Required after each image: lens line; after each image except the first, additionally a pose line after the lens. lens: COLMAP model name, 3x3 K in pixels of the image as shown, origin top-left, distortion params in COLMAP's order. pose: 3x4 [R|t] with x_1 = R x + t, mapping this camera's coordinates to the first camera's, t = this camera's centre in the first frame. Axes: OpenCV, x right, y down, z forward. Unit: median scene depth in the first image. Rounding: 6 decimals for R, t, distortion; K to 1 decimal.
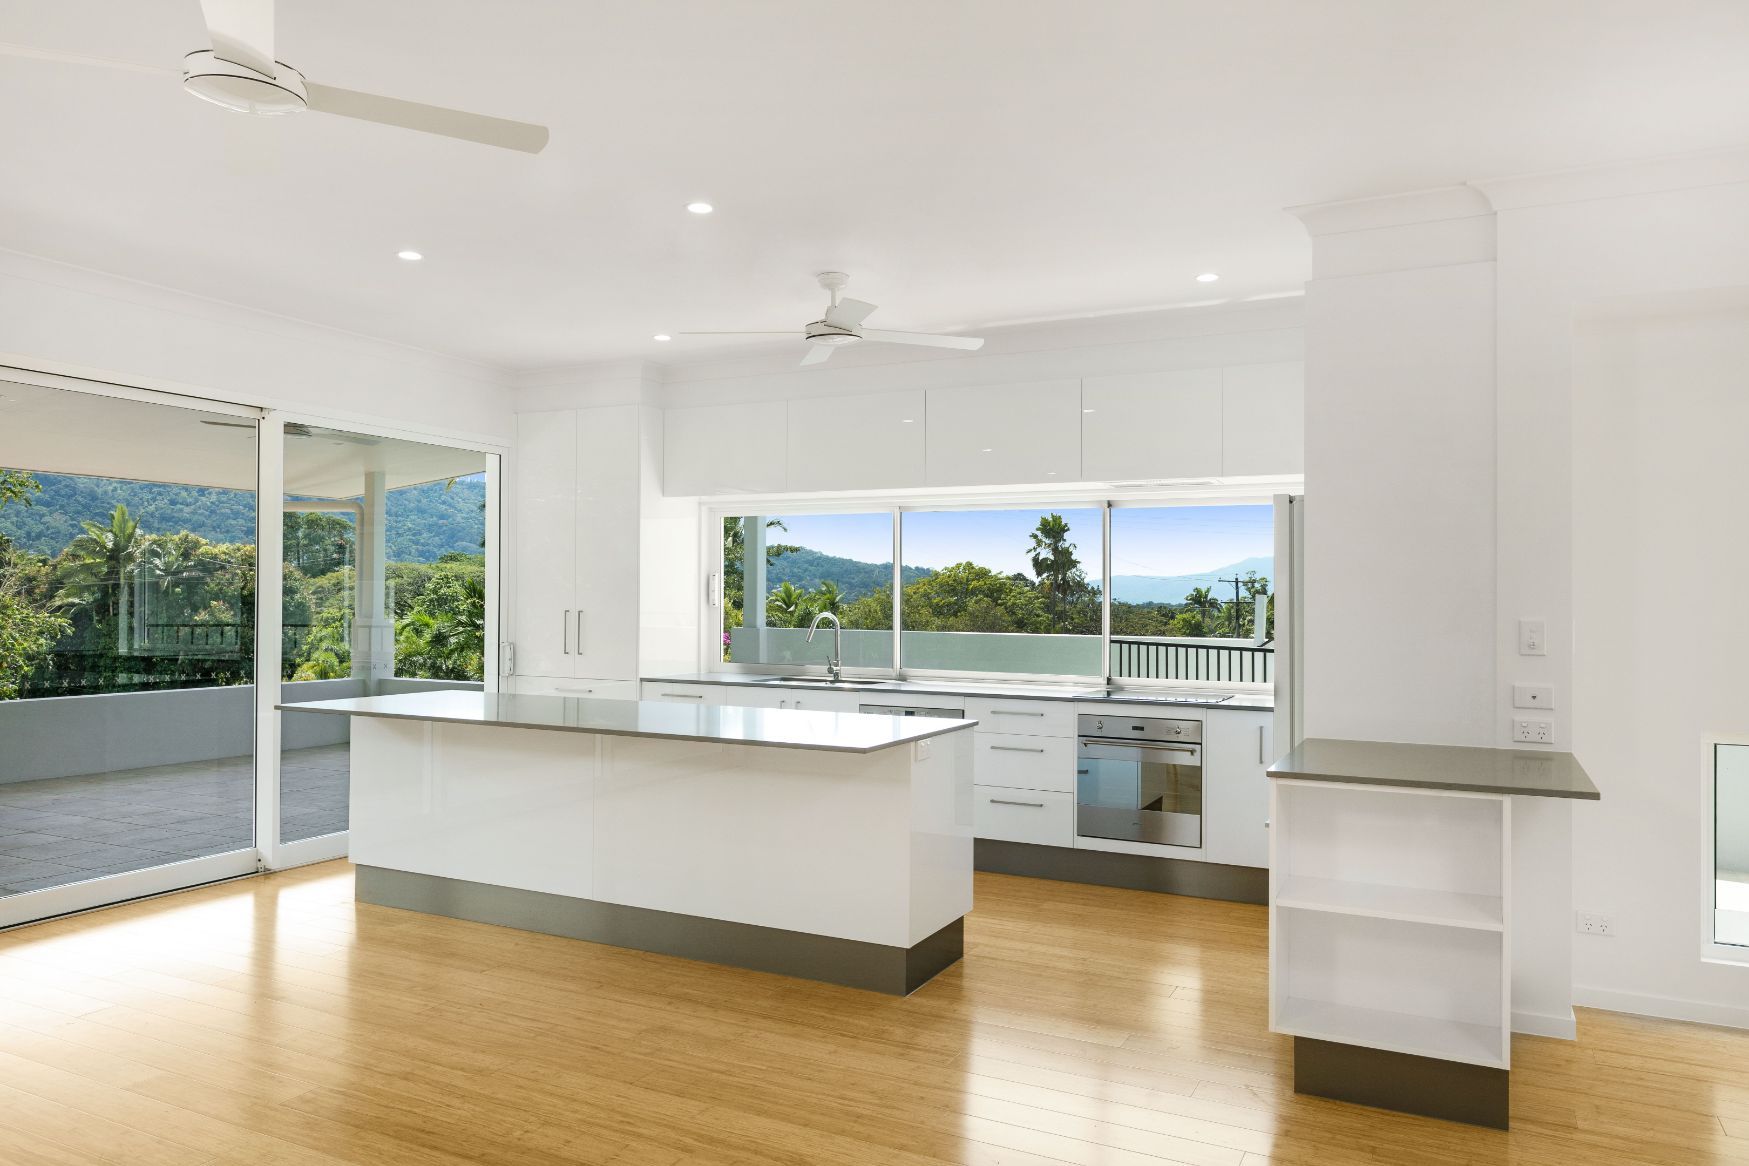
lens RADIAL K [[1196.0, 0, 874.5], [0, 1196.0, 583.0], [0, 0, 1]] dist [0.002014, -0.000081]
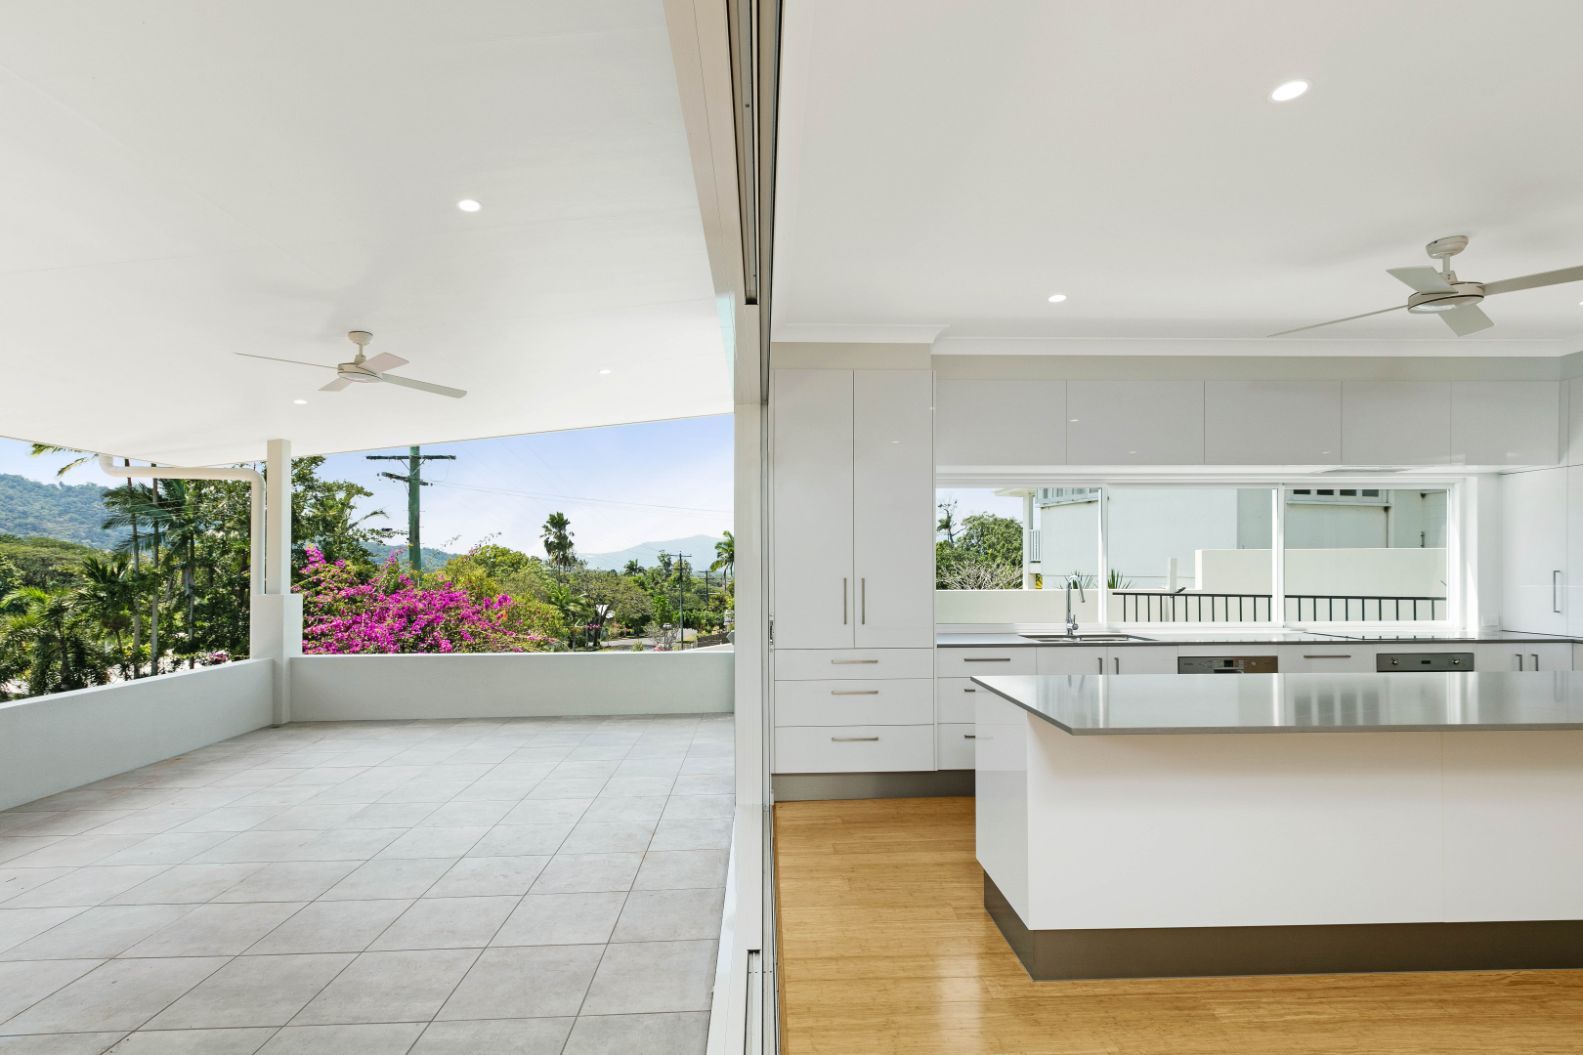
lens RADIAL K [[738.5, 0, 793.7], [0, 738.5, 556.6], [0, 0, 1]] dist [0.000349, -0.000692]
pose [[0.878245, -0.005916, 0.478174, -0.047135], [0.006580, 0.999978, 0.000286, 0.000399], [-0.478166, 0.002895, 0.878265, 0.040726]]
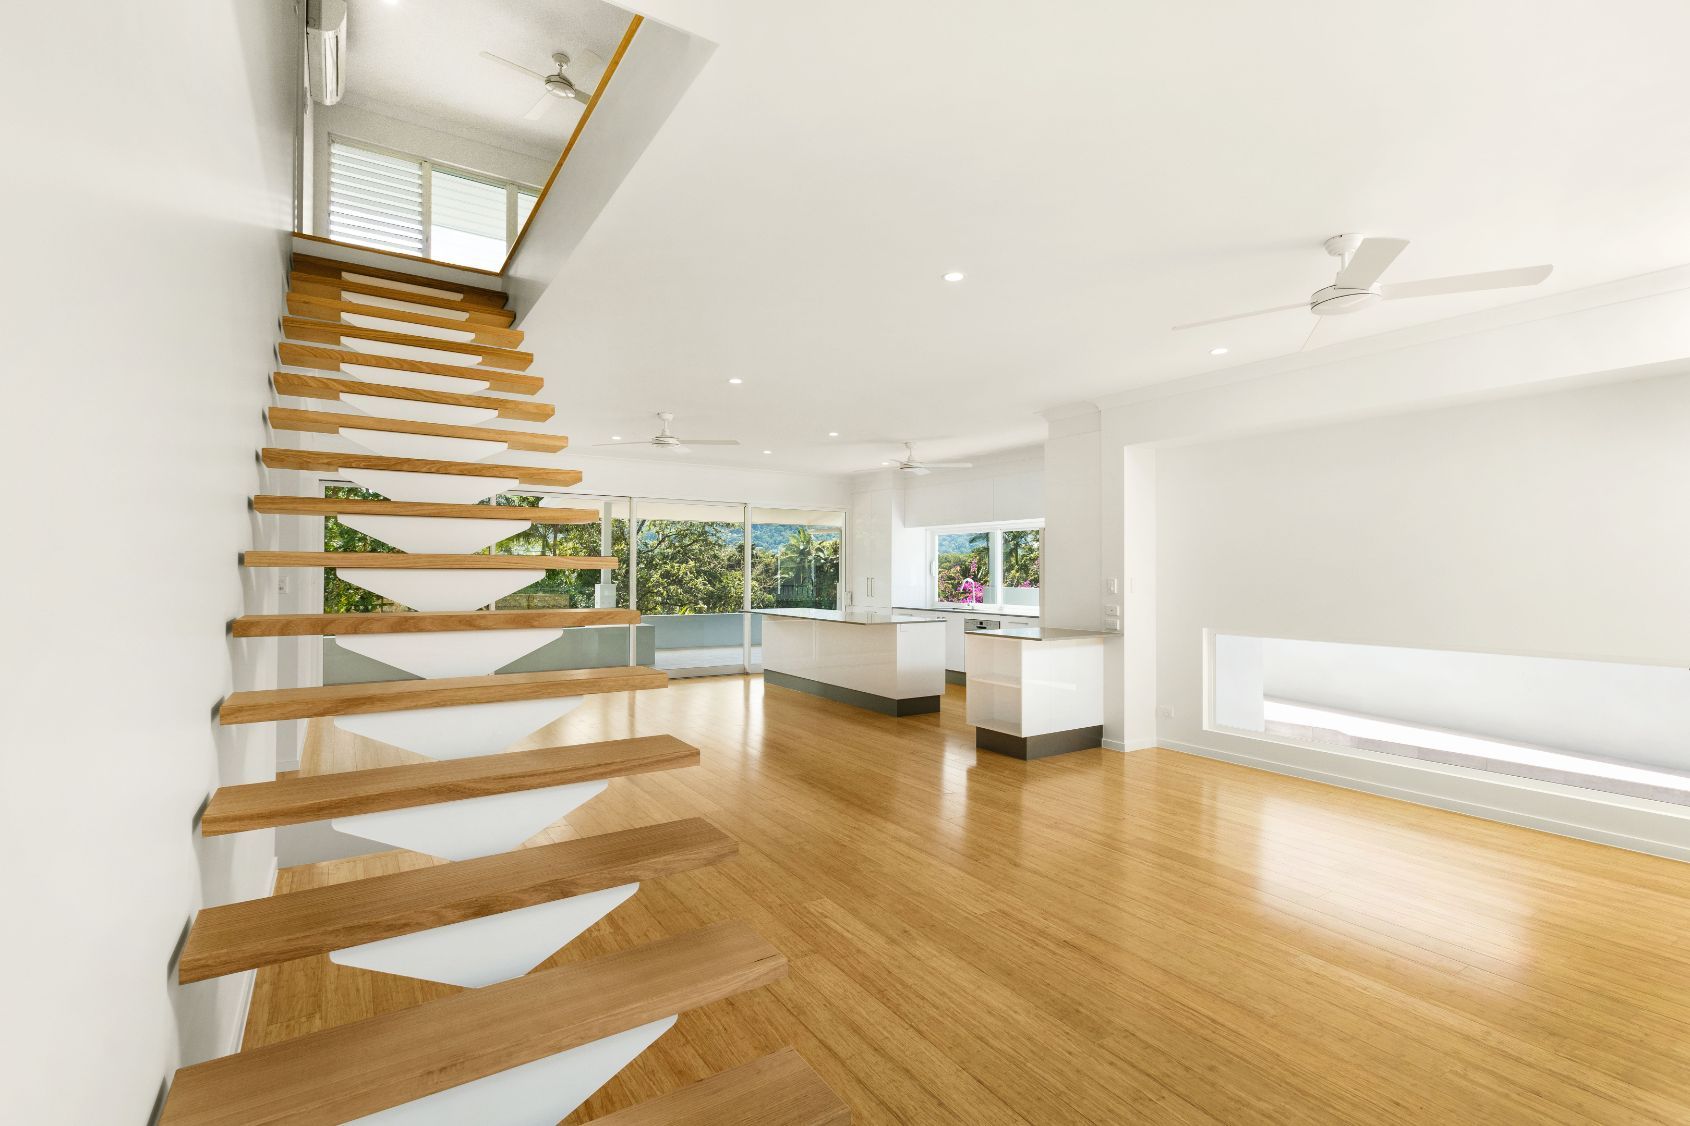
lens RADIAL K [[769.0, 0, 837.8], [0, 769.0, 570.4], [0, 0, 1]] dist [-0.000231, -0.000615]
pose [[0.858949, -0.009270, -0.511978, 0.045583], [0.014210, 0.999883, 0.005736, -0.000238], [0.511864, -0.012202, 0.858980, -0.032845]]
